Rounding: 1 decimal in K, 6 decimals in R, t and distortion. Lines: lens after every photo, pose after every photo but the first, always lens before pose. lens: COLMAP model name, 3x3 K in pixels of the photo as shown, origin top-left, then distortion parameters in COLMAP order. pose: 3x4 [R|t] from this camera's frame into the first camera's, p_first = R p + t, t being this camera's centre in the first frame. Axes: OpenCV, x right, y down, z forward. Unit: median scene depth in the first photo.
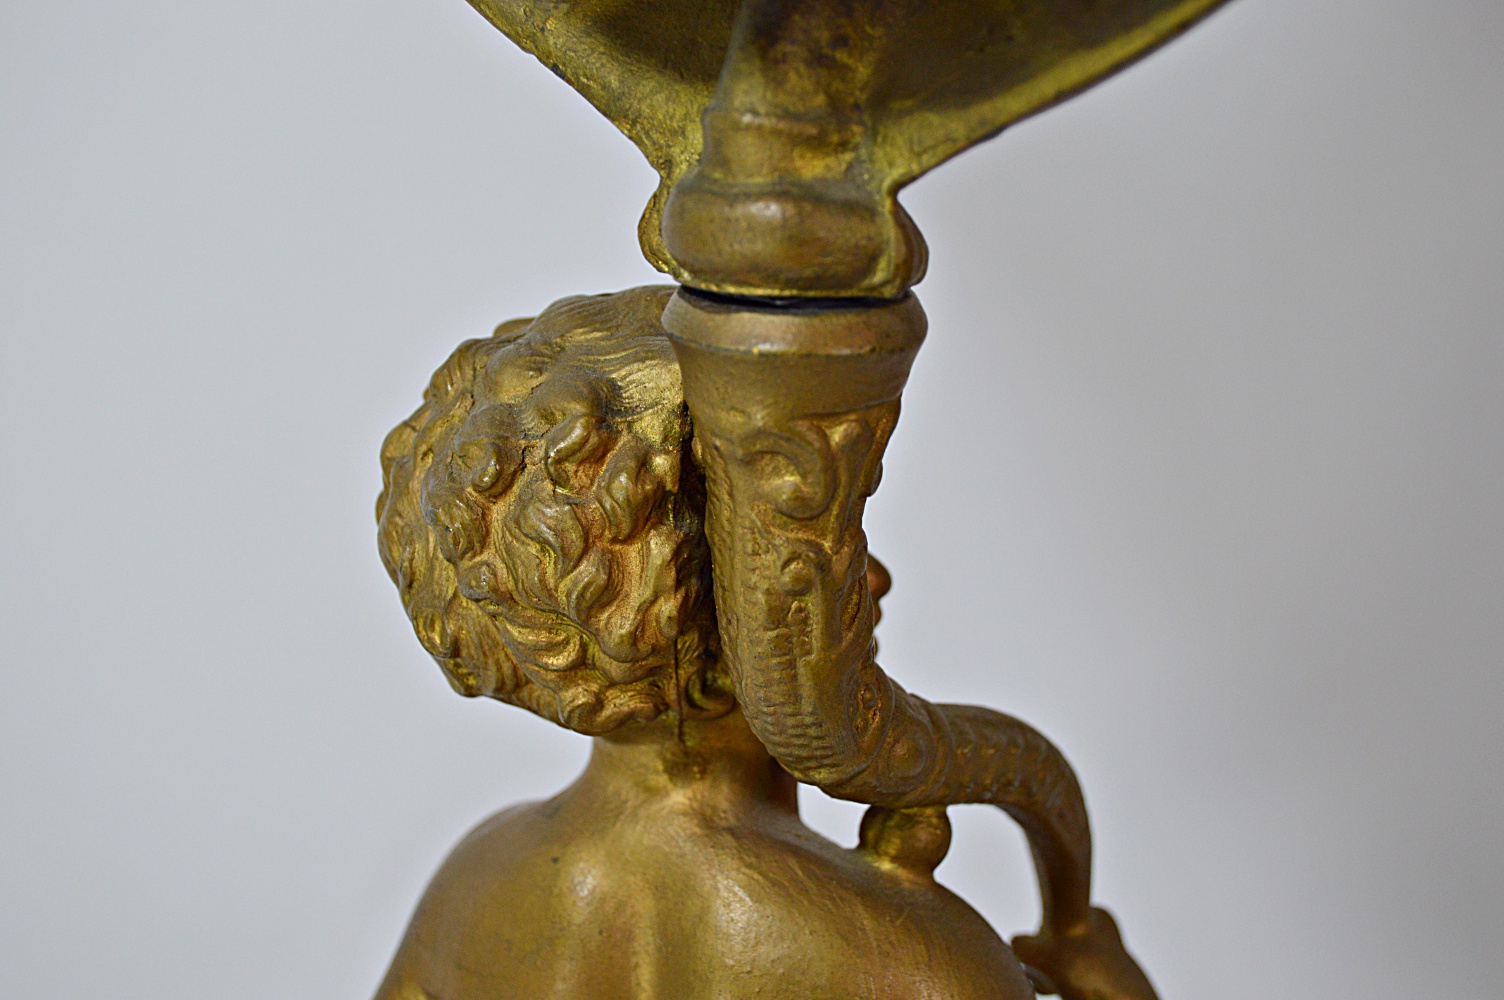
lens RADIAL K [[3143.4, 0, 752.0], [0, 3143.4, 500.0], [0, 0, 1]] dist [0.003211, -0.180194]
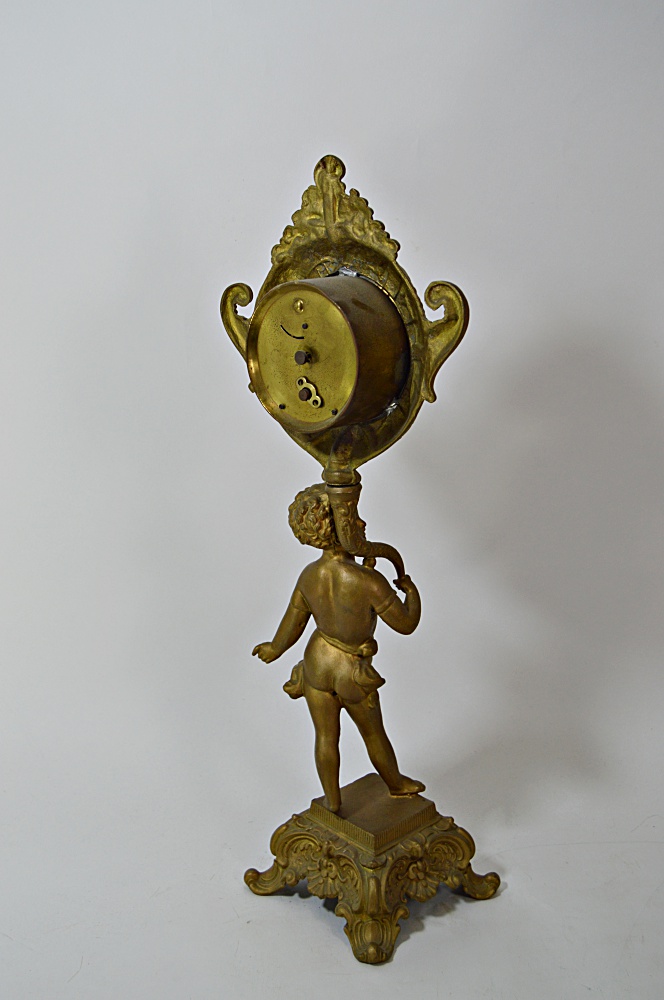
lens RADIAL K [[1286.2, 0, 332.0], [0, 1286.2, 500.0], [0, 0, 1]] dist [0.020523, -0.000509]
pose [[0.991721, -0.052786, -0.117059, 0.313930], [0.052462, 0.998606, -0.005849, -0.013429], [0.117204, -0.000340, 0.993108, -1.811365]]
